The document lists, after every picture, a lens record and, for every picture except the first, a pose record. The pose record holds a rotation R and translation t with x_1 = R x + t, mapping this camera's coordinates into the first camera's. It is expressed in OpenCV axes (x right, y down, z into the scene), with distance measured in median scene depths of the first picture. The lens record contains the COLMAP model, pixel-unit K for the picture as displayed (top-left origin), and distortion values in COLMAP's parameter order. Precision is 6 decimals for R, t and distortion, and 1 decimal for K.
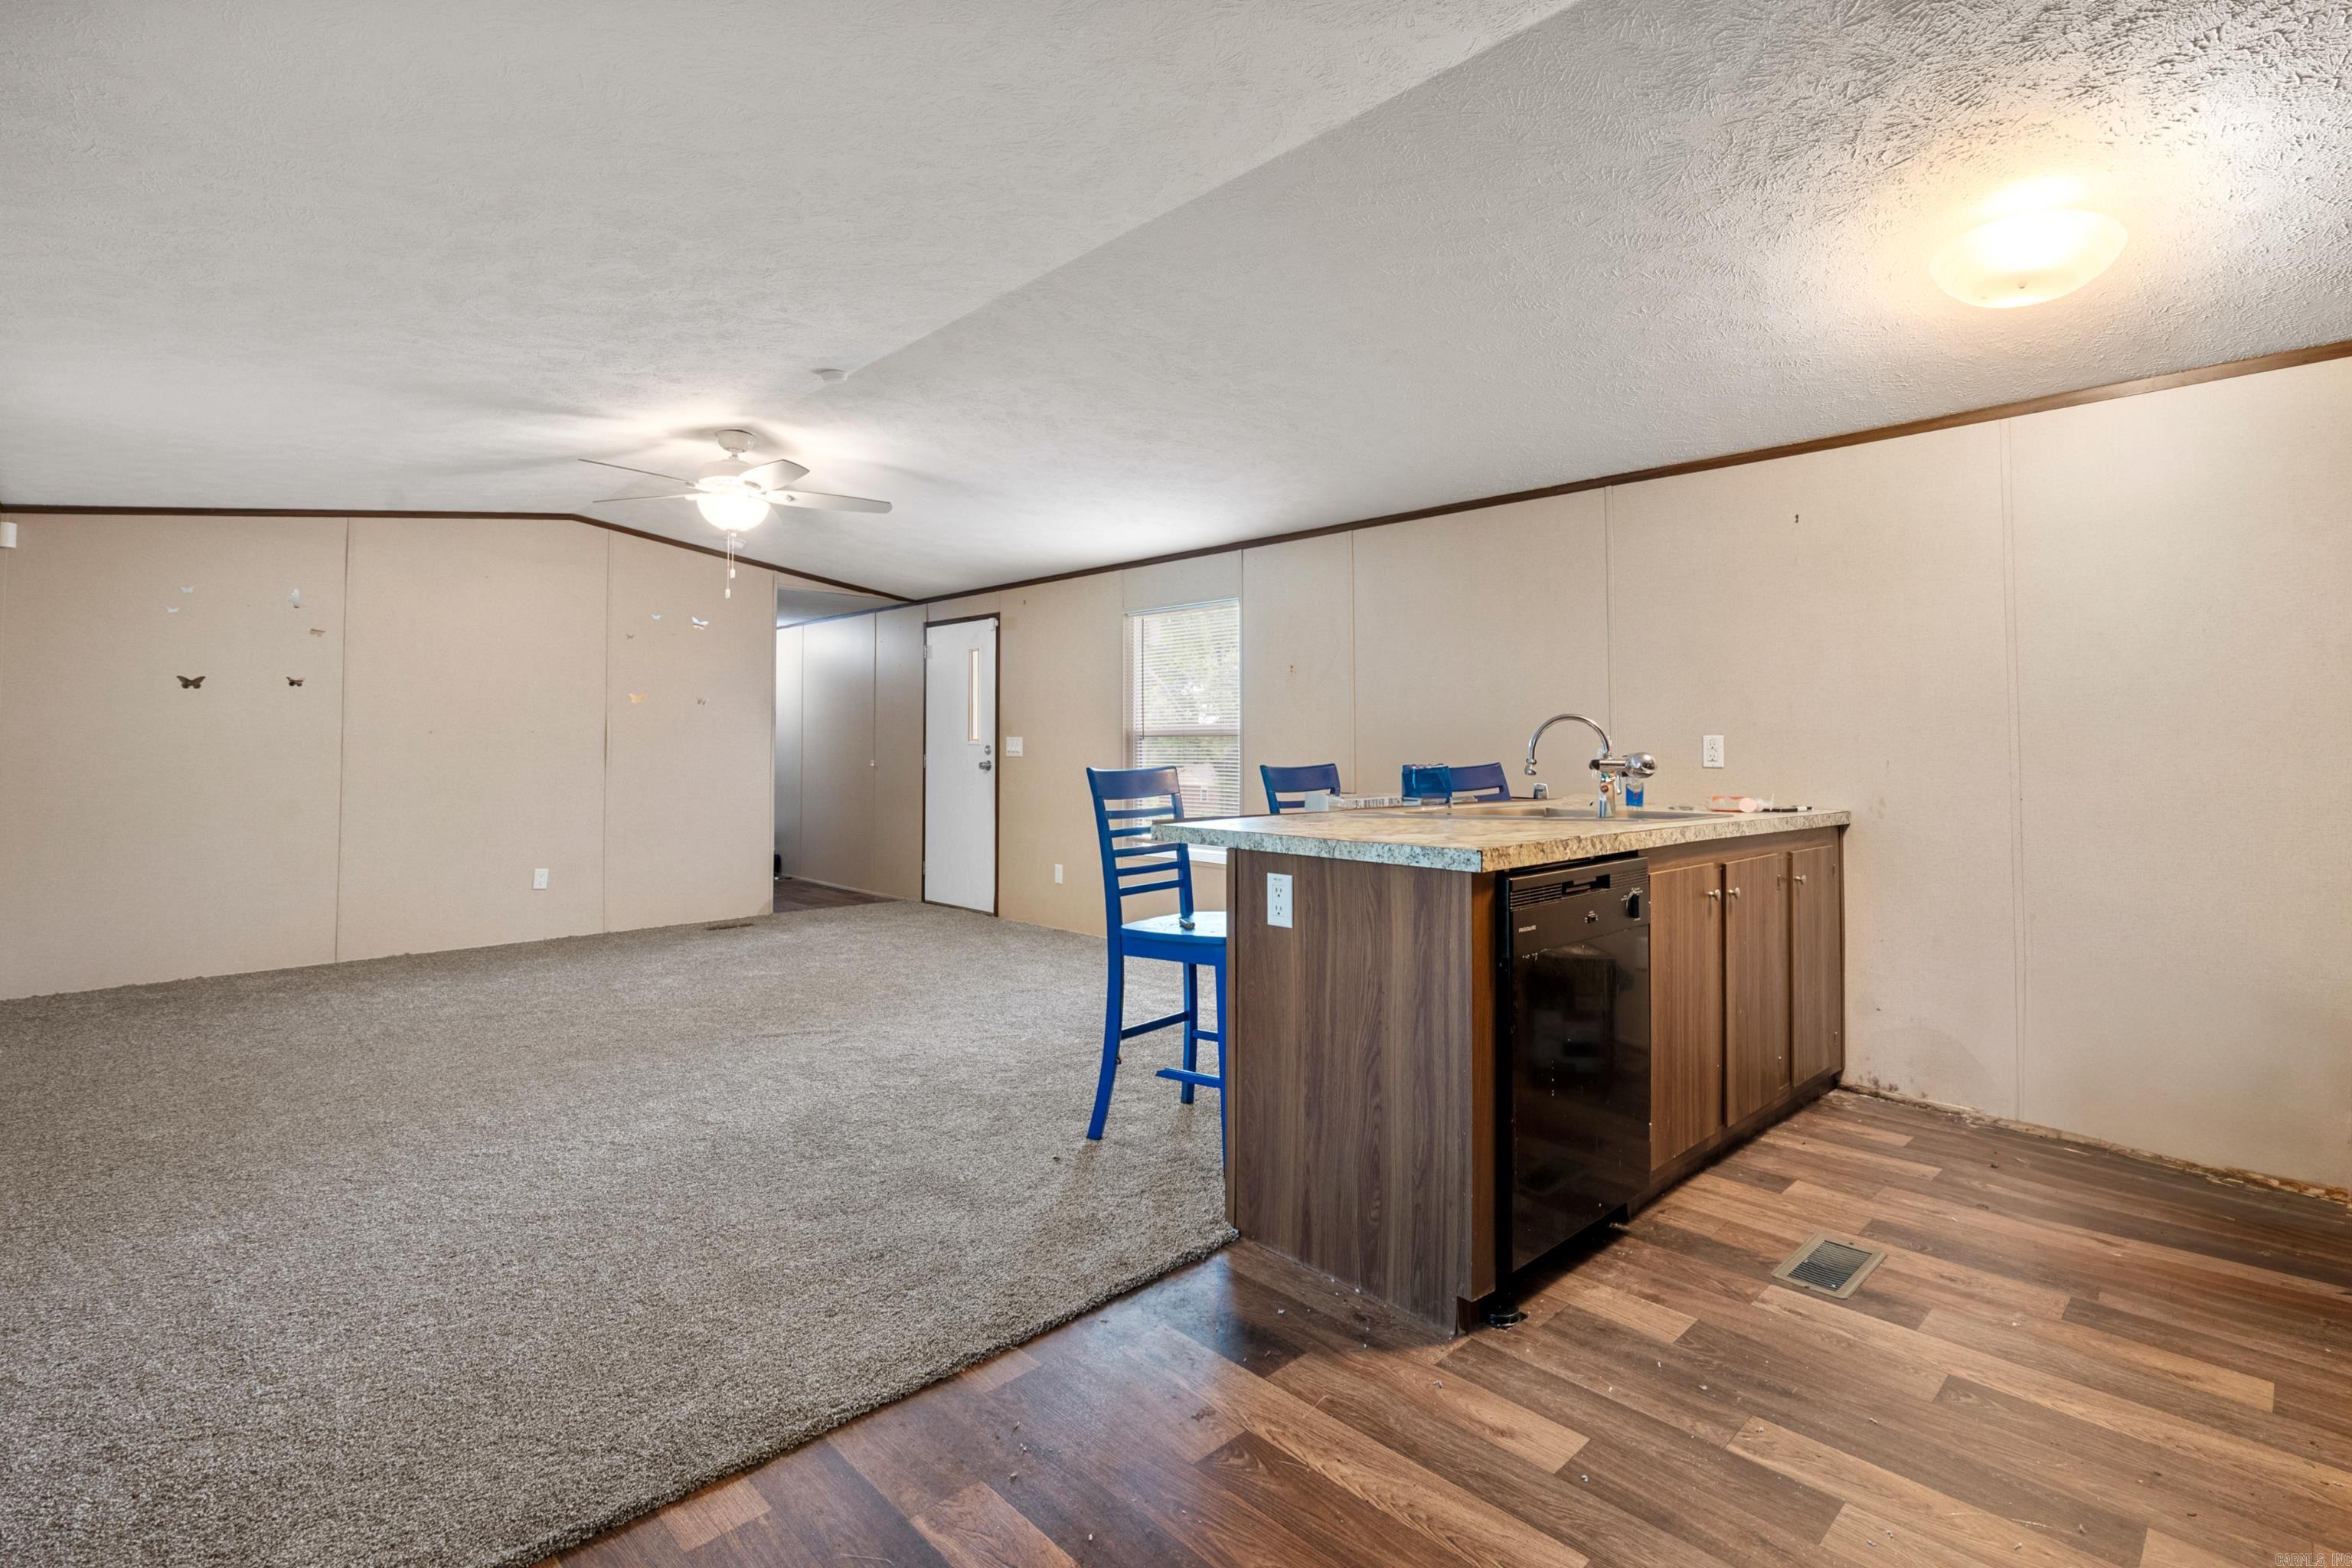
lens RADIAL K [[1078.9, 0, 1140.6], [0, 1078.9, 700.6], [0, 0, 1]] dist [-0.000031, 0.000246]
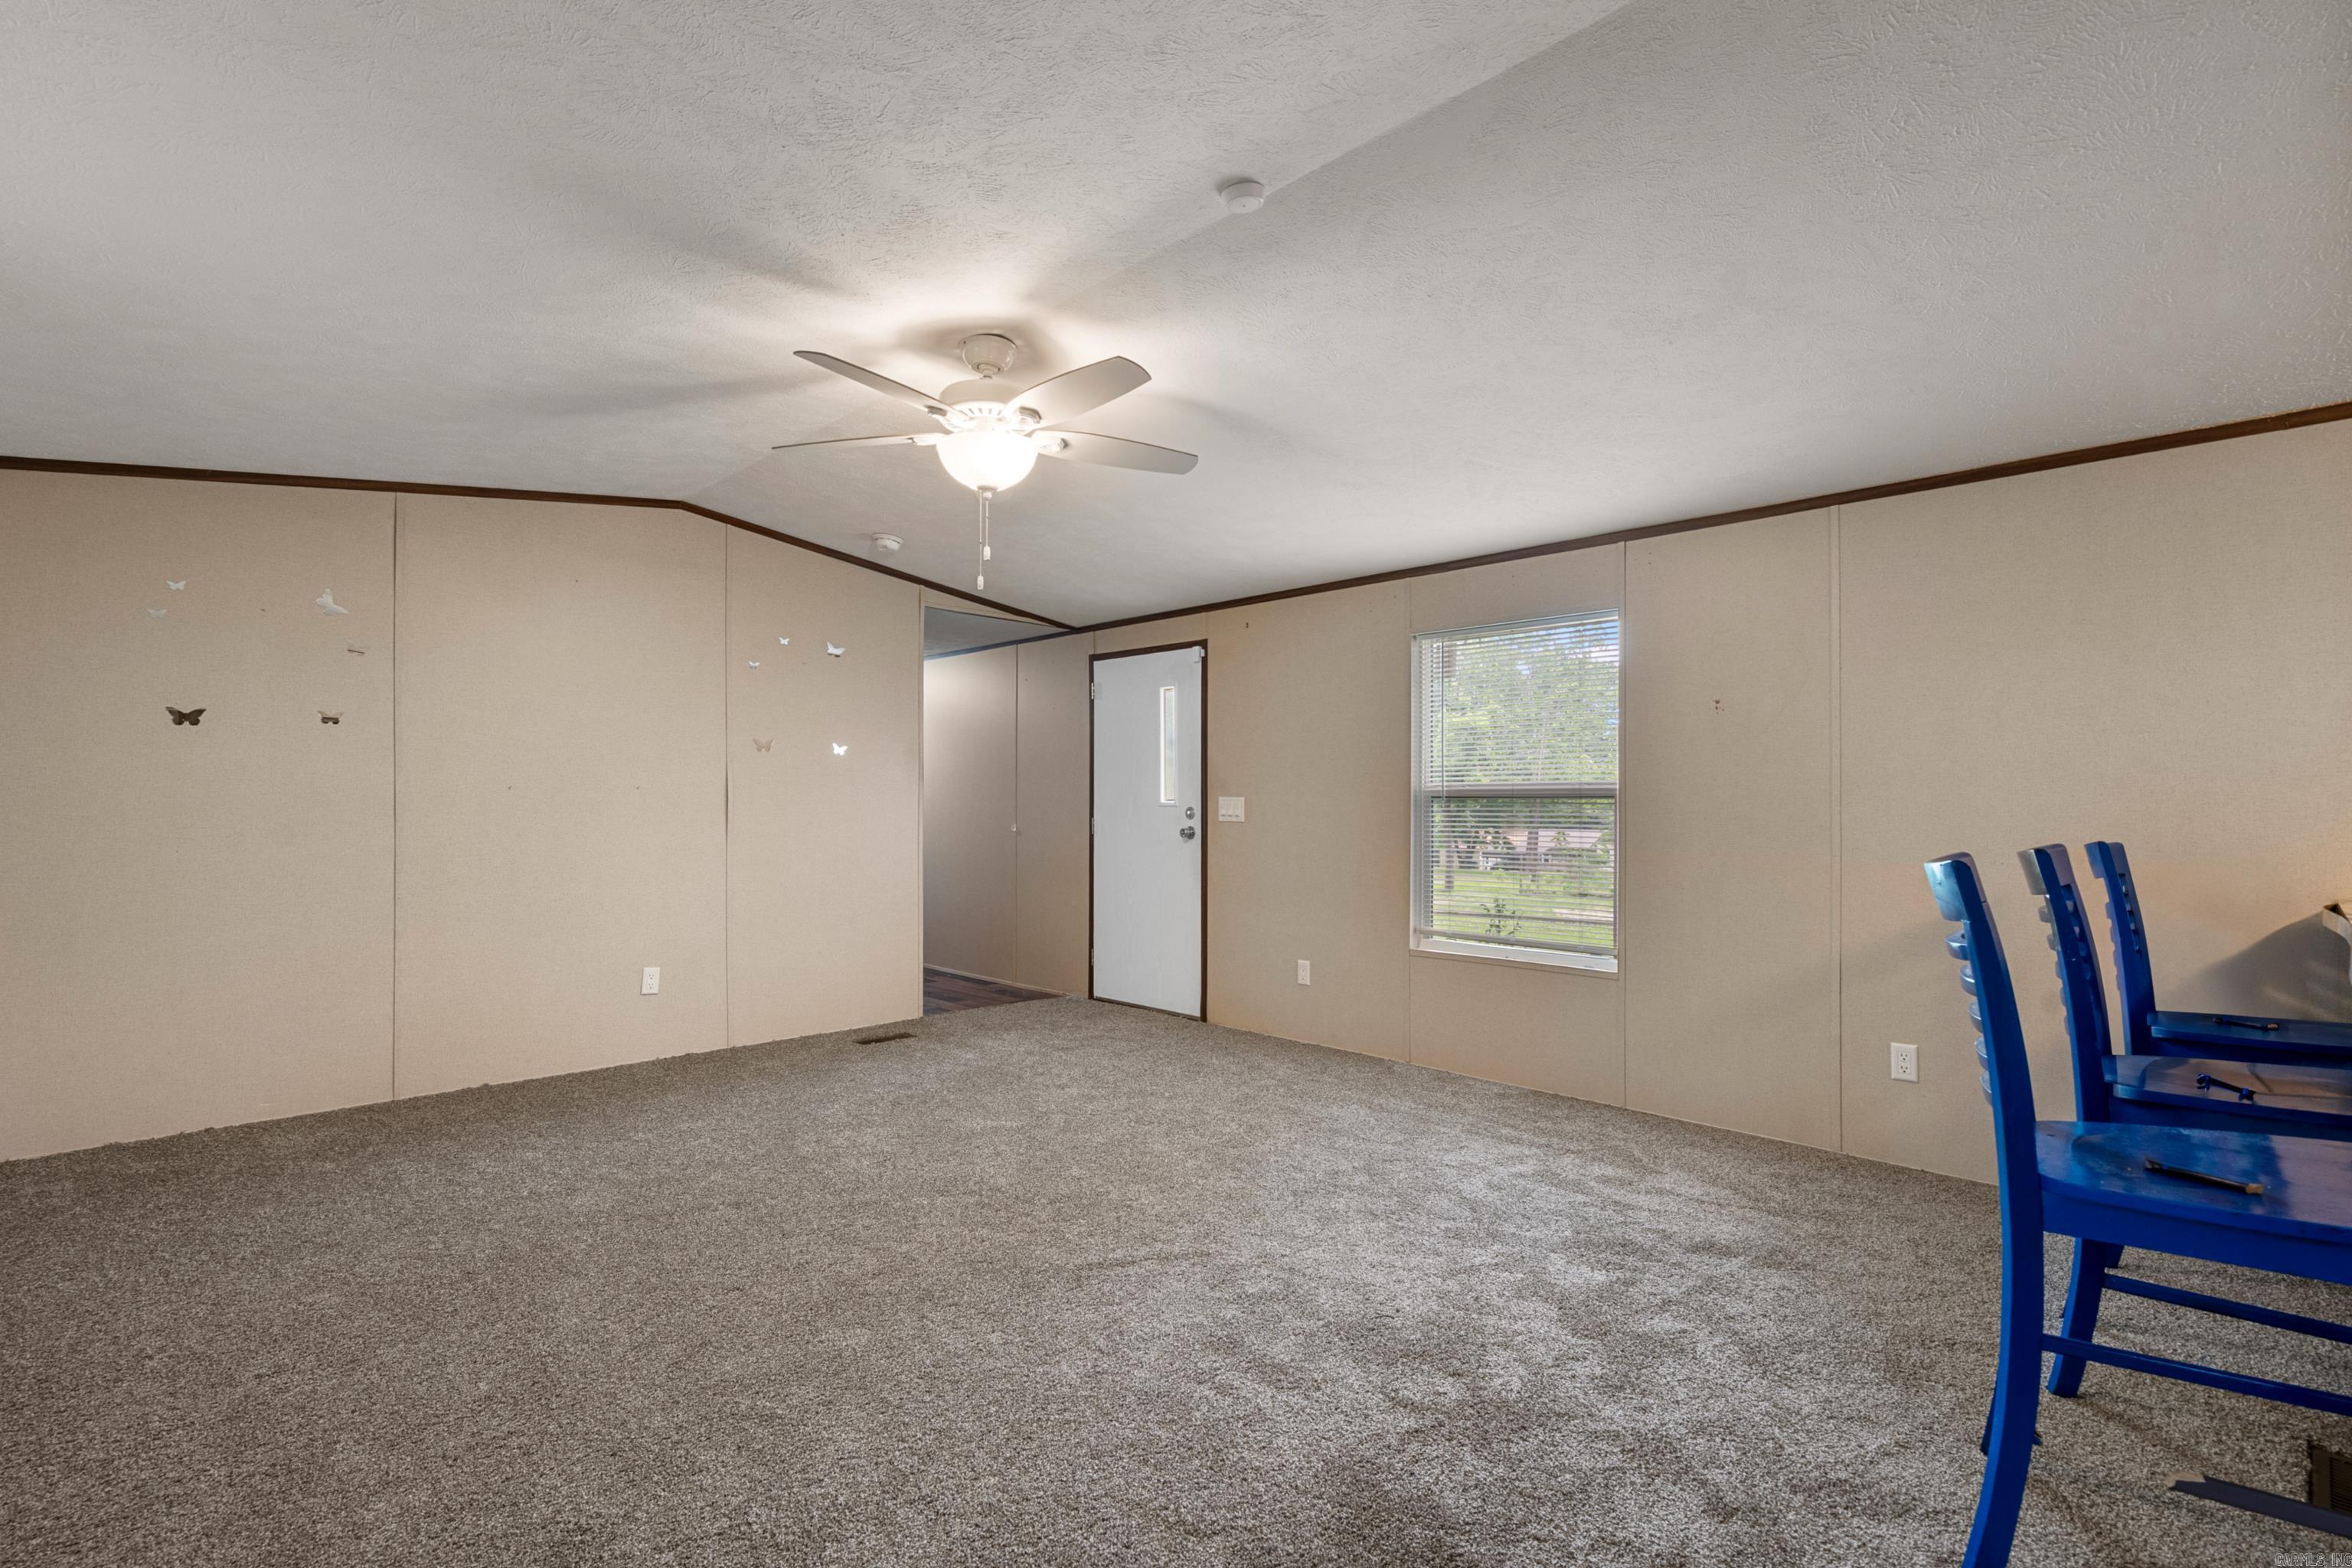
lens RADIAL K [[1078.9, 0, 1138.5], [0, 1078.9, 799.2], [0, 0, 1]] dist [-0.000031, 0.000246]
pose [[0.999994, 0.003208, 0.001256, -0.223107], [-0.003252, 0.999313, 0.036905, 0.007774], [-0.001136, -0.036909, 0.999318, 0.252913]]
